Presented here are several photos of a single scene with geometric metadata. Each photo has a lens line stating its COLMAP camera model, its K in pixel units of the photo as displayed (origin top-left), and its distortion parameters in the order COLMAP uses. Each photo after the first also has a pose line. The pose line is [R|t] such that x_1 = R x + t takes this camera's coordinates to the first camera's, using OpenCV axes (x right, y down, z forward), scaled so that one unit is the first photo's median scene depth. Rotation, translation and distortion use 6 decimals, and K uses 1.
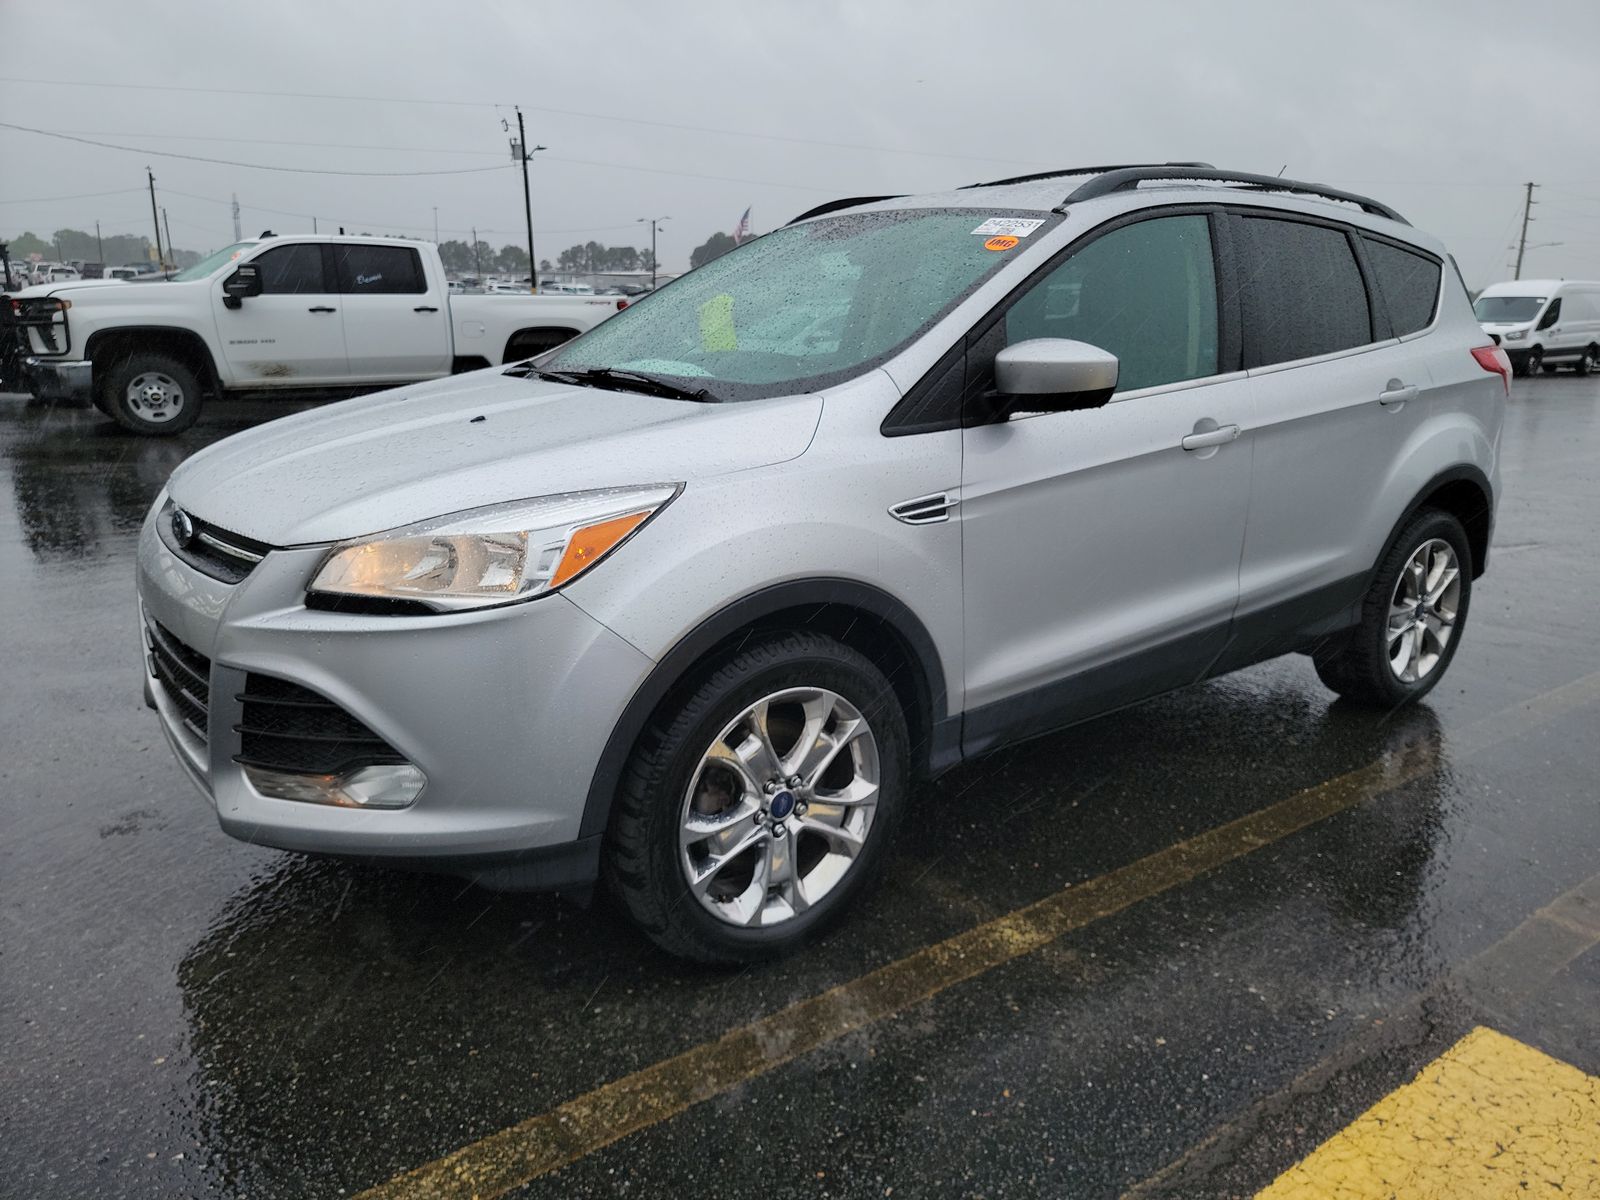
lens RADIAL K [[1155.3, 0, 800.0], [0, 1155.3, 600.0], [0, 0, 1]] dist [0.001431, -0.000500]
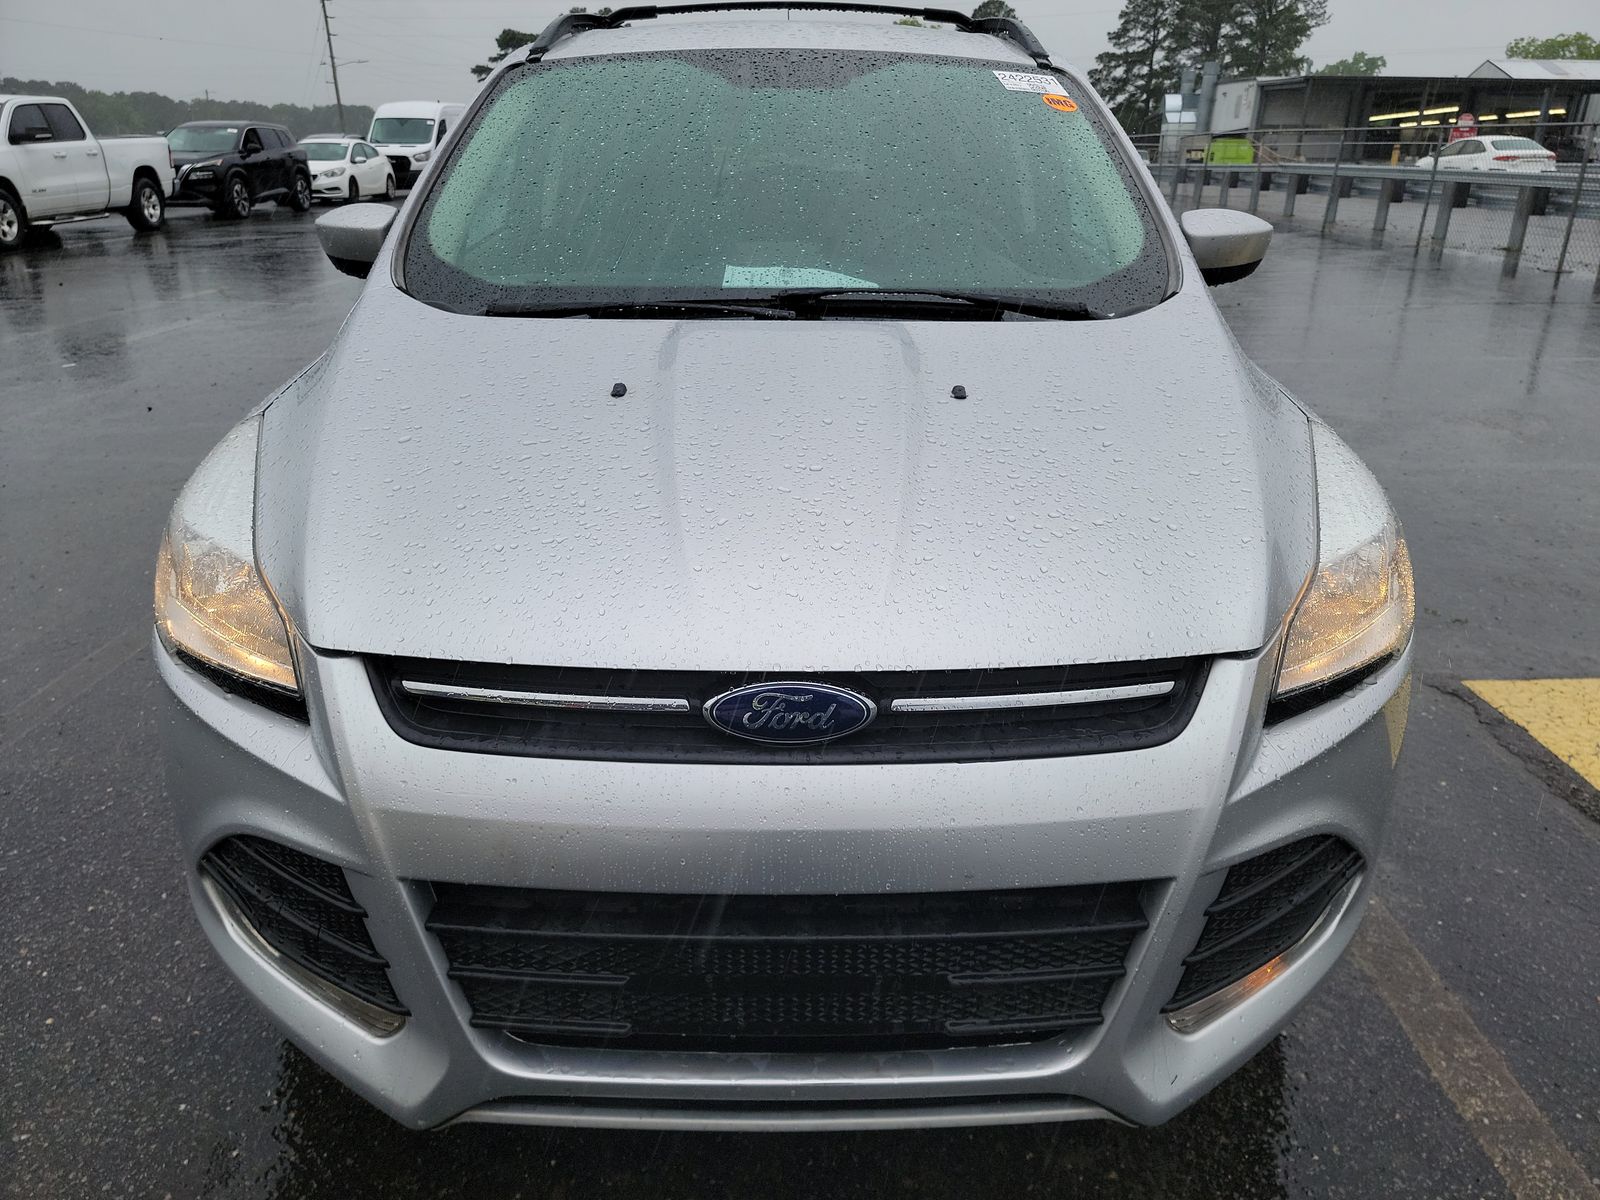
lens RADIAL K [[1155.3, 0, 800.0], [0, 1155.3, 600.0], [0, 0, 1]] dist [0.001431, -0.000500]
pose [[0.580748, -0.298246, 0.757484, -1.064241], [0.184098, 0.954484, 0.234667, -0.265423], [-0.792994, 0.003168, 0.609221, 0.829699]]
